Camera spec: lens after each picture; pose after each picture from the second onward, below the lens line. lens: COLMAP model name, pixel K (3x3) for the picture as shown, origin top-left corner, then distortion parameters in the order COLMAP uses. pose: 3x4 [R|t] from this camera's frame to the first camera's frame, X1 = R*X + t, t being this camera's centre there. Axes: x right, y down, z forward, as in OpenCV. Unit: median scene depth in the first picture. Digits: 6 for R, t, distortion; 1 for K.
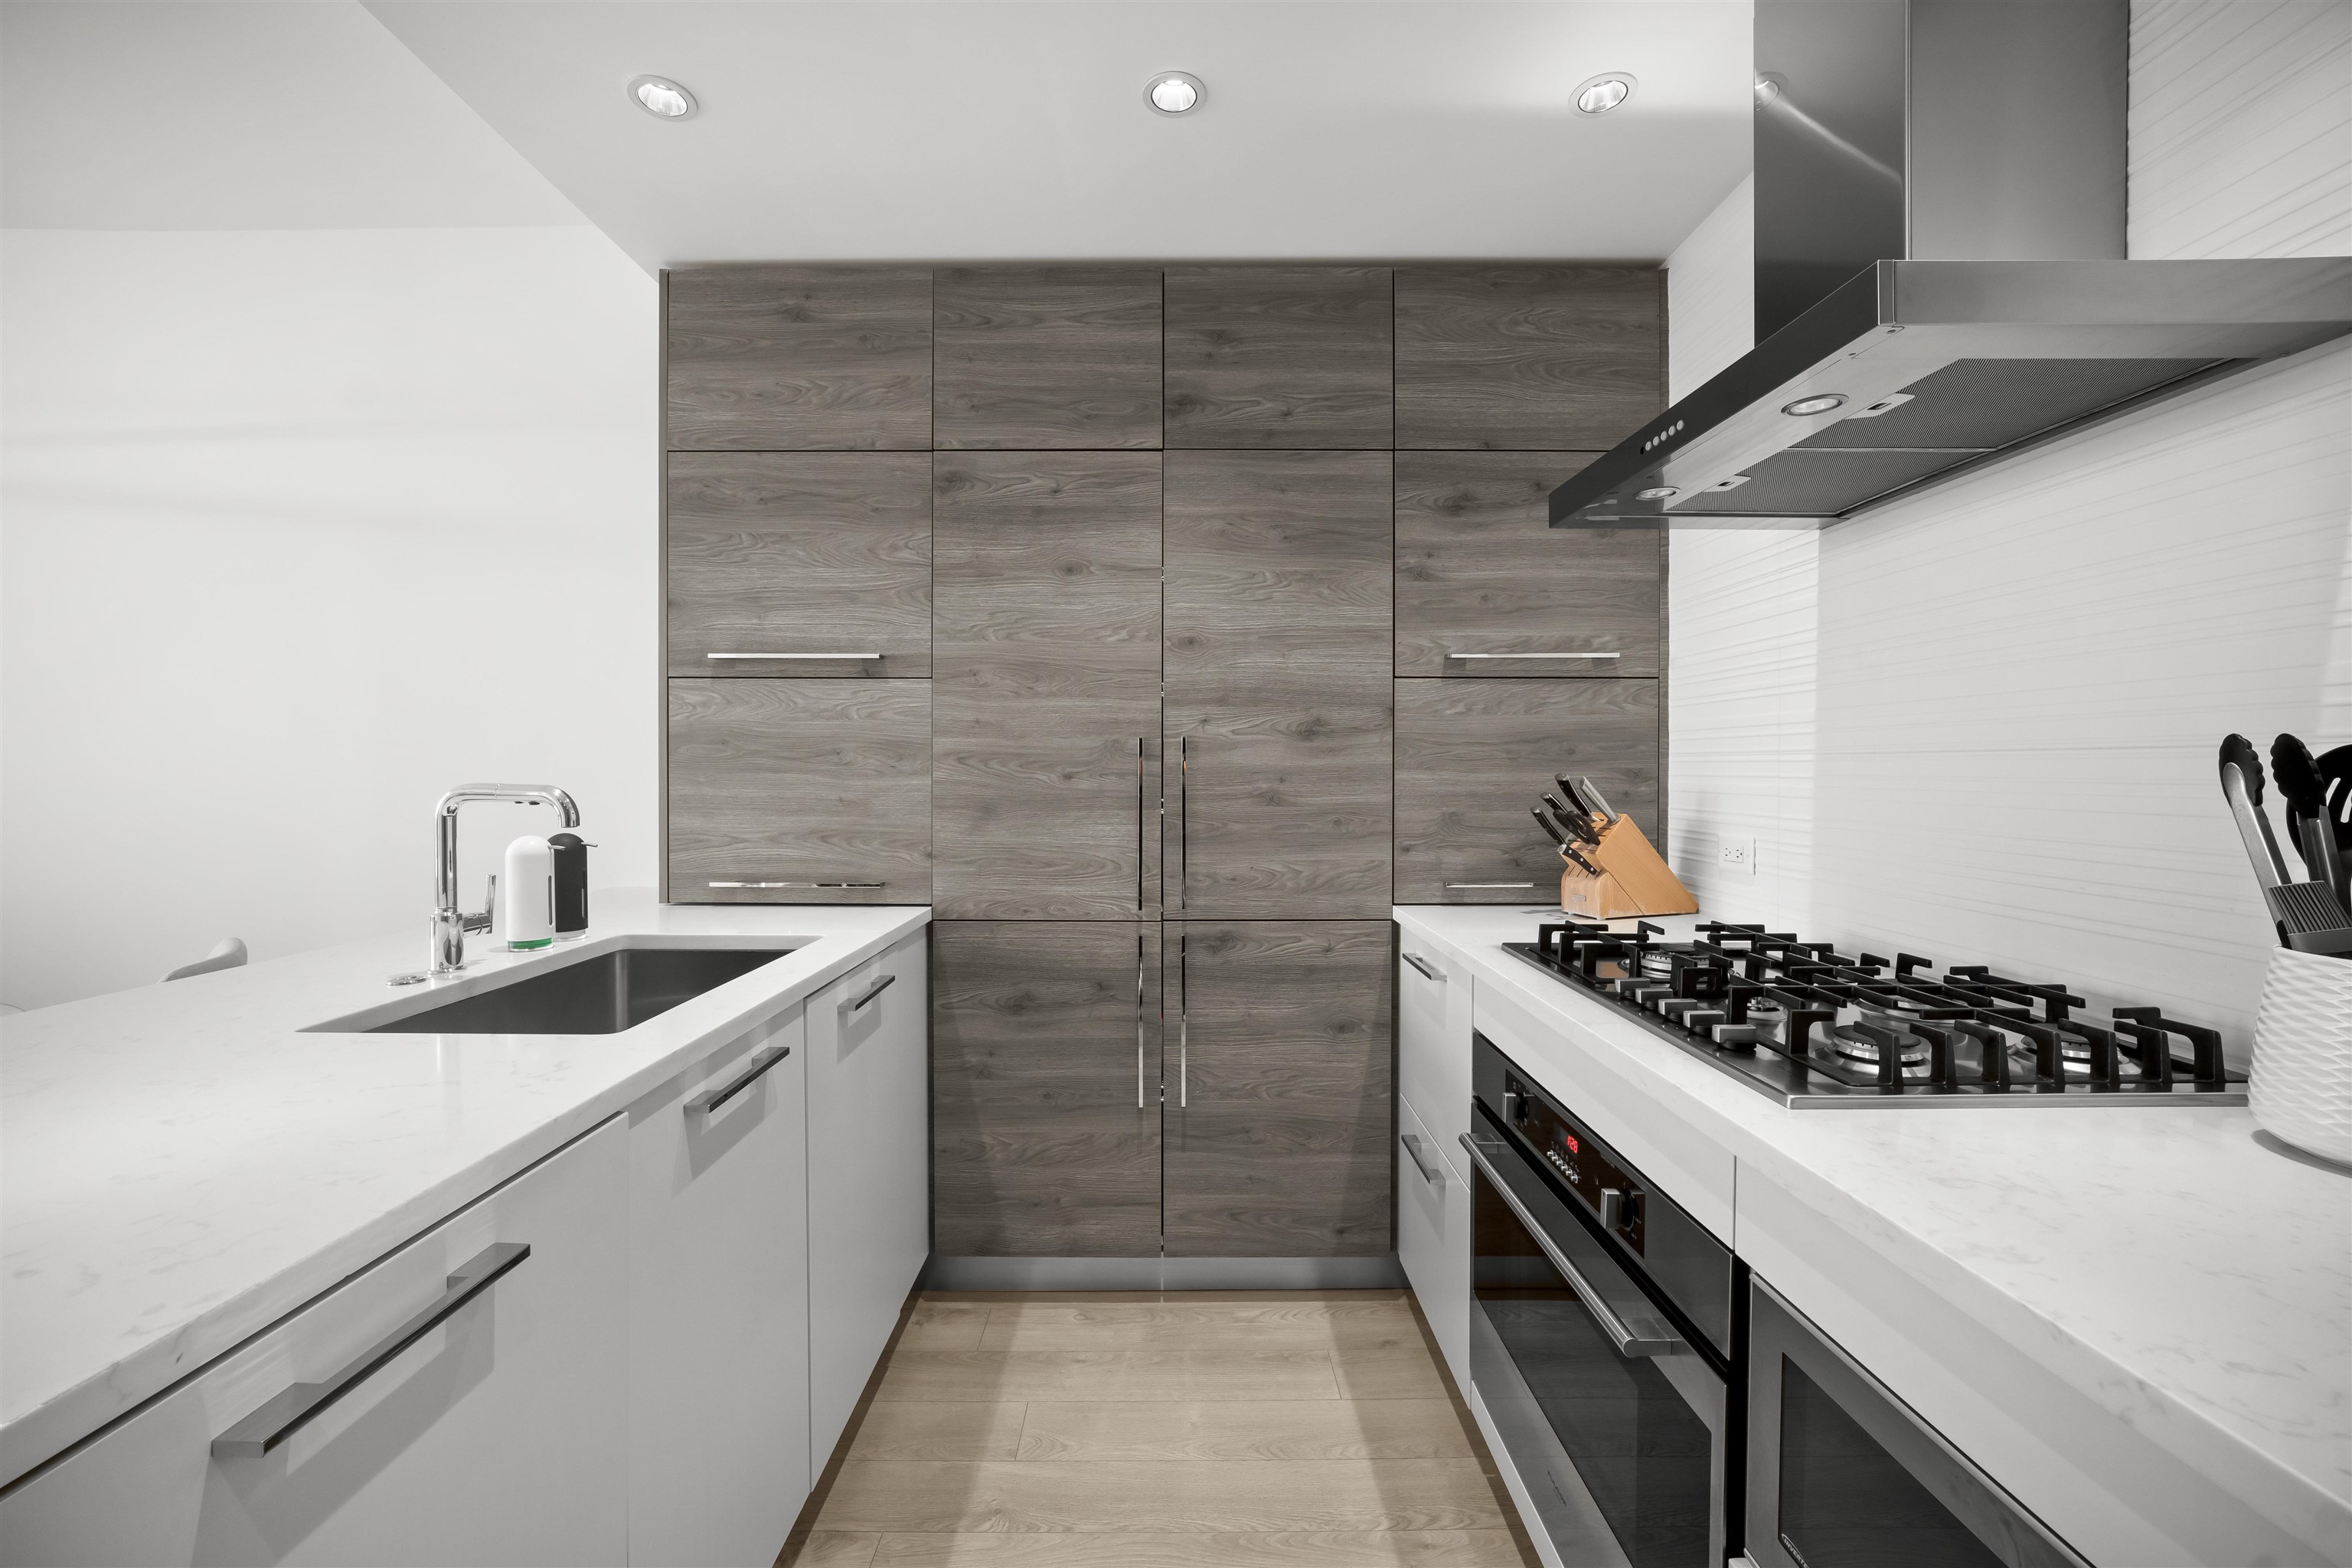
lens RADIAL K [[954.7, 0, 1181.2], [0, 954.7, 774.6], [0, 0, 1]] dist [-0.021565, 0.005925]
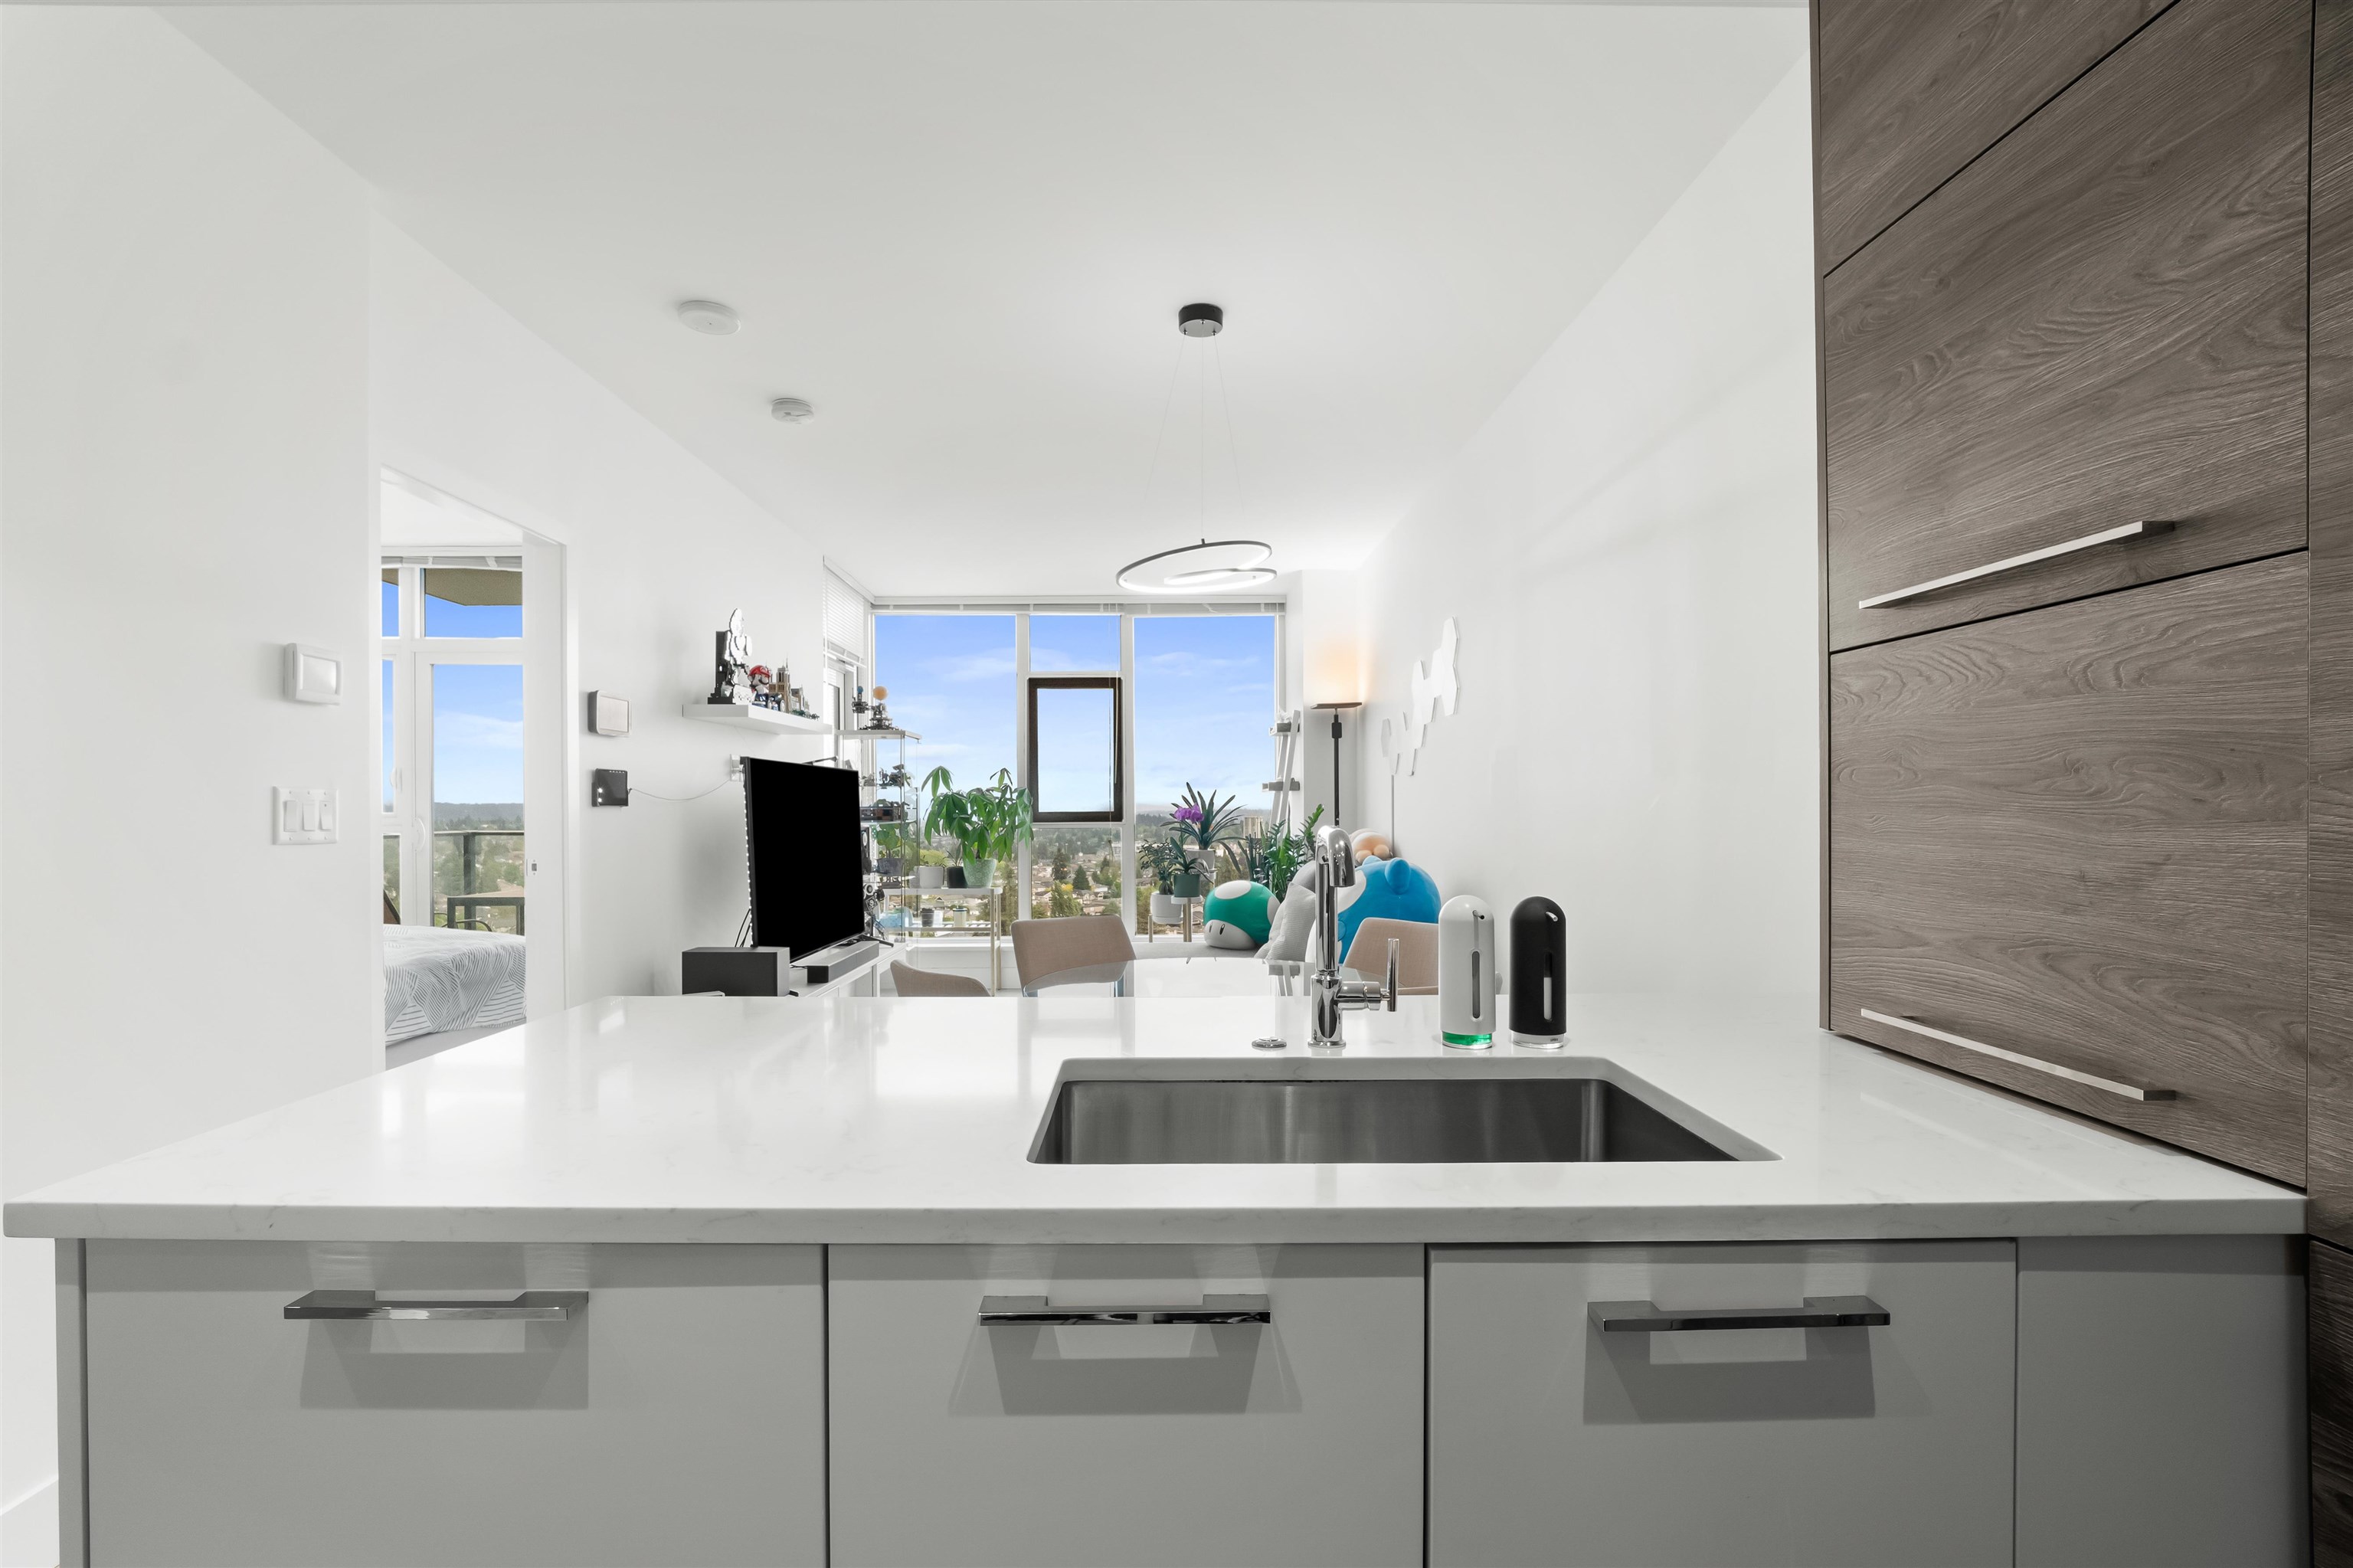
lens RADIAL K [[1065.3, 0, 1149.2], [0, 1065.3, 811.3], [0, 0, 1]] dist [-0.018526, 0.003562]
pose [[0.002368, 0.003666, -0.999990, 0.125457], [-0.005000, 0.999981, 0.003654, -0.003284], [0.999985, 0.004992, 0.002386, 0.571792]]
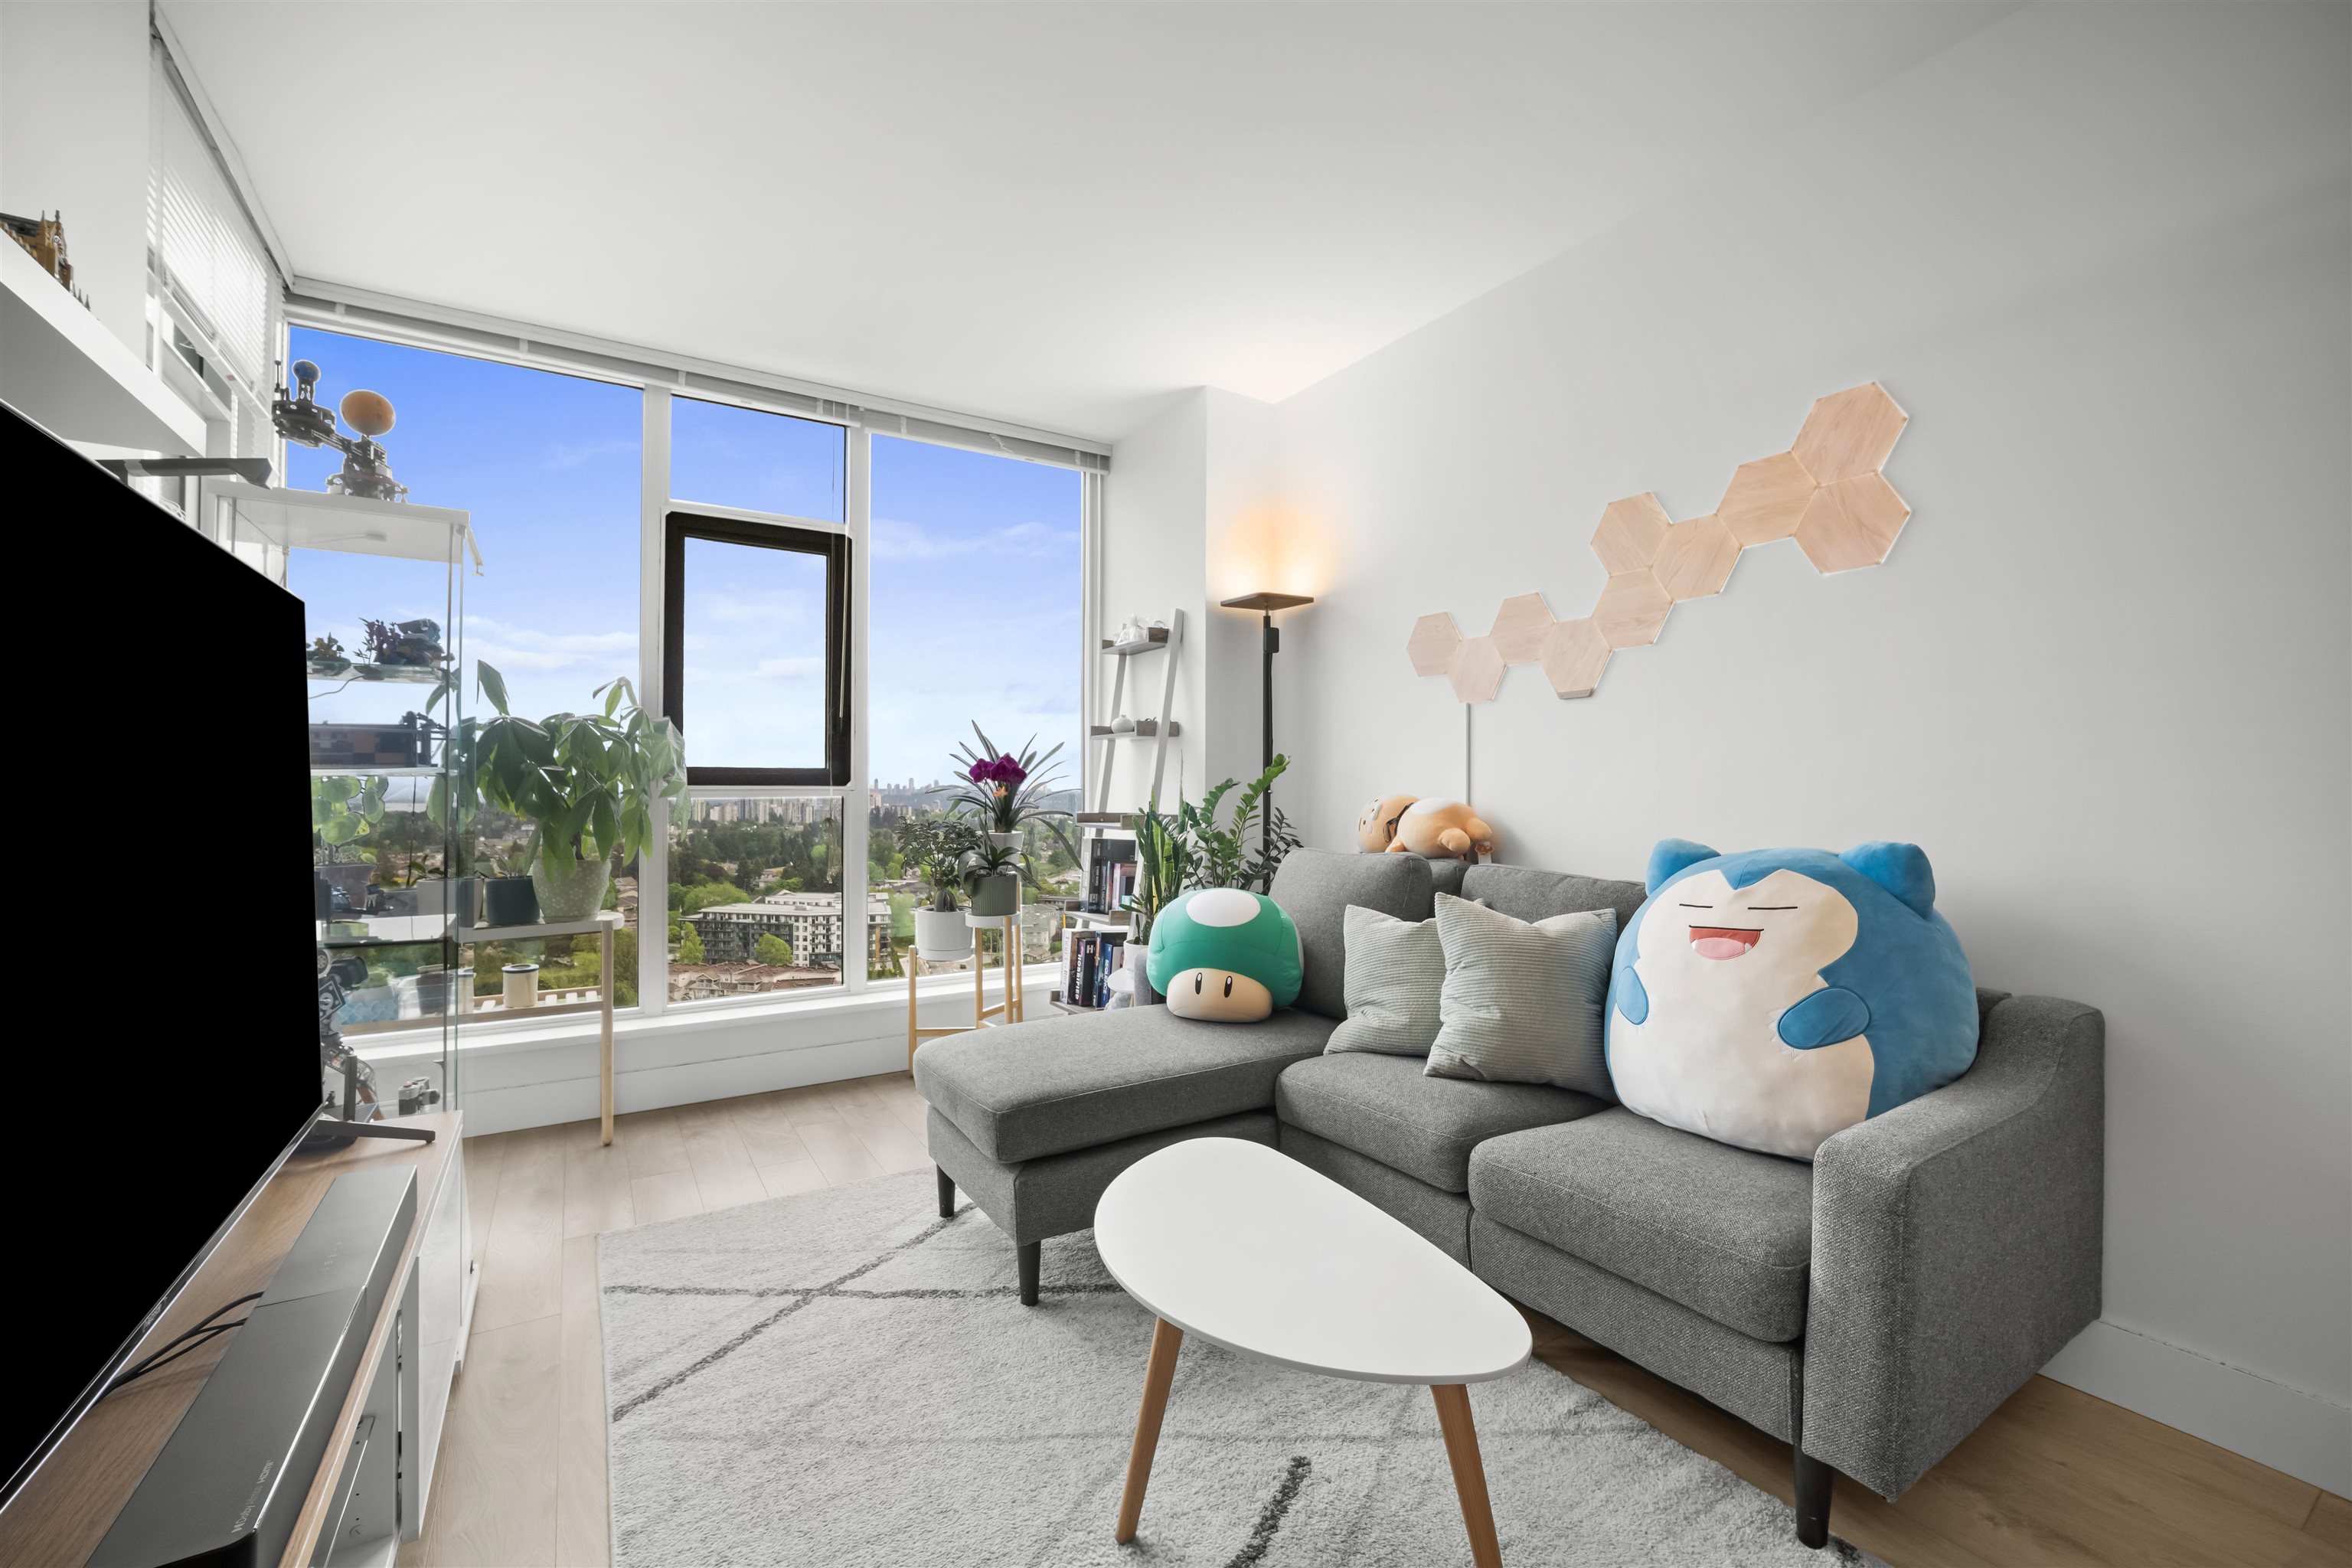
lens RADIAL K [[954.7, 0, 1170.3], [0, 954.7, 776.9], [0, 0, 1]] dist [-0.021565, 0.005925]
pose [[0.538600, -0.010245, -0.842500, -1.482353], [-0.008984, 0.999799, -0.017901, 0.052212], [0.842514, 0.017210, 0.538400, 0.048252]]
